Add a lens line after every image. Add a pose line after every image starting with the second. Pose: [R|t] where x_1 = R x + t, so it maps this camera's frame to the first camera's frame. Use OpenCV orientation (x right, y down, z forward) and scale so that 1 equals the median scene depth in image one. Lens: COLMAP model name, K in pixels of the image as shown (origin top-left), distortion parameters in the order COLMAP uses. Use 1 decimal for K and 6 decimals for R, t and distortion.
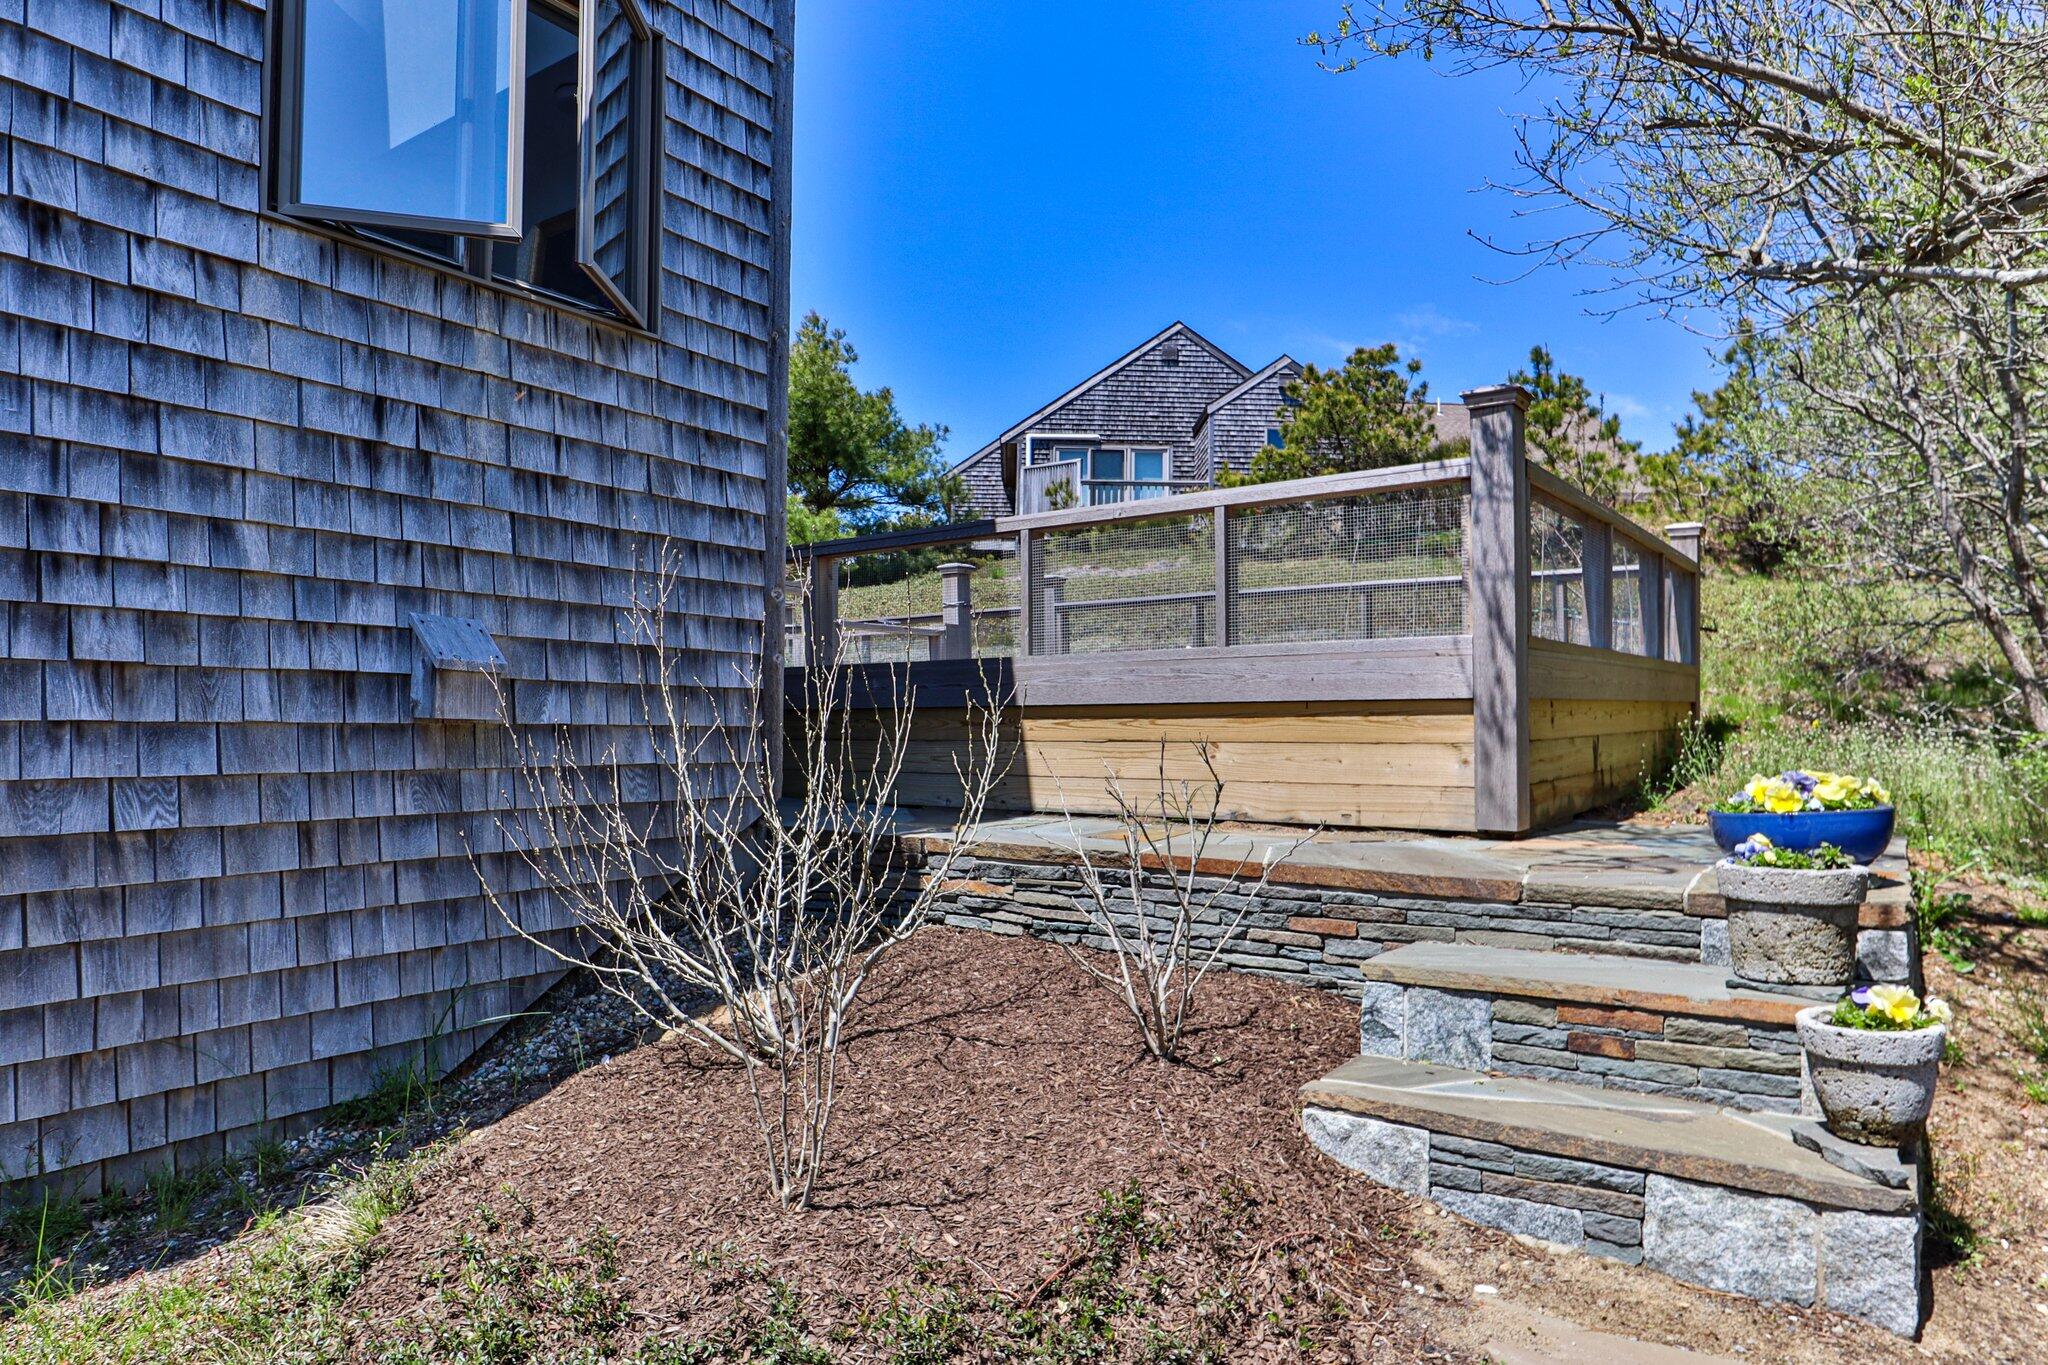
lens RADIAL K [[1264.9, 0, 1051.9], [0, 1264.9, 715.4], [0, 0, 1]] dist [-0.023022, 0.019665]
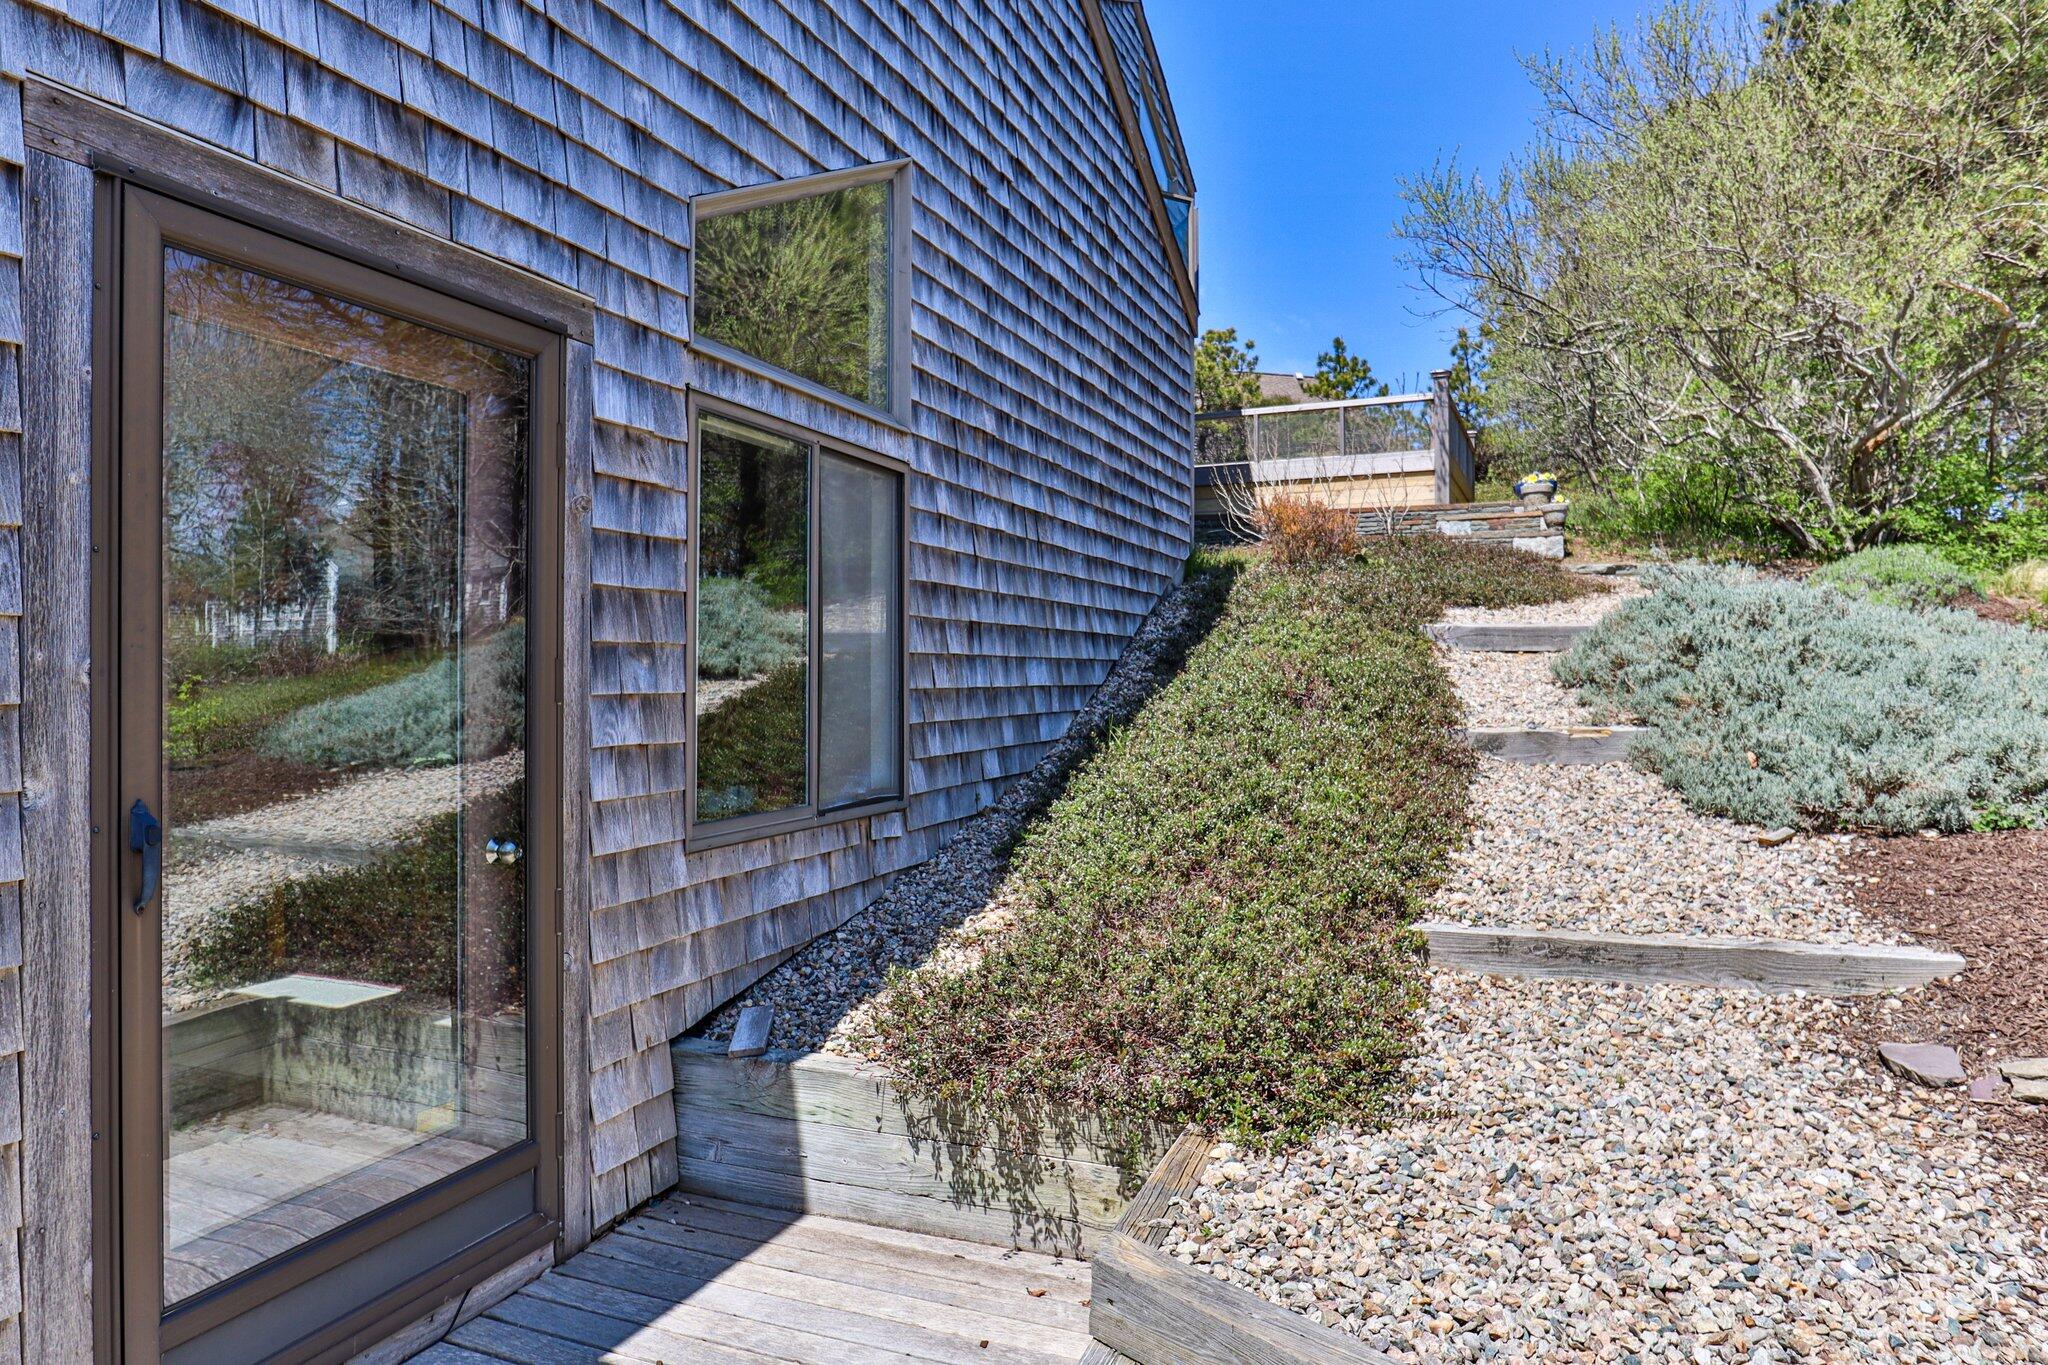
lens RADIAL K [[1180.2, 0, 1010.0], [0, 1180.2, 687.8], [0, 0, 1]] dist [-0.039356, 0.019424]
pose [[0.984146, 0.001008, 0.177358, -0.320953], [-0.006907, 0.999443, 0.032647, 0.115342], [-0.177227, -0.033354, 0.983605, -0.446283]]
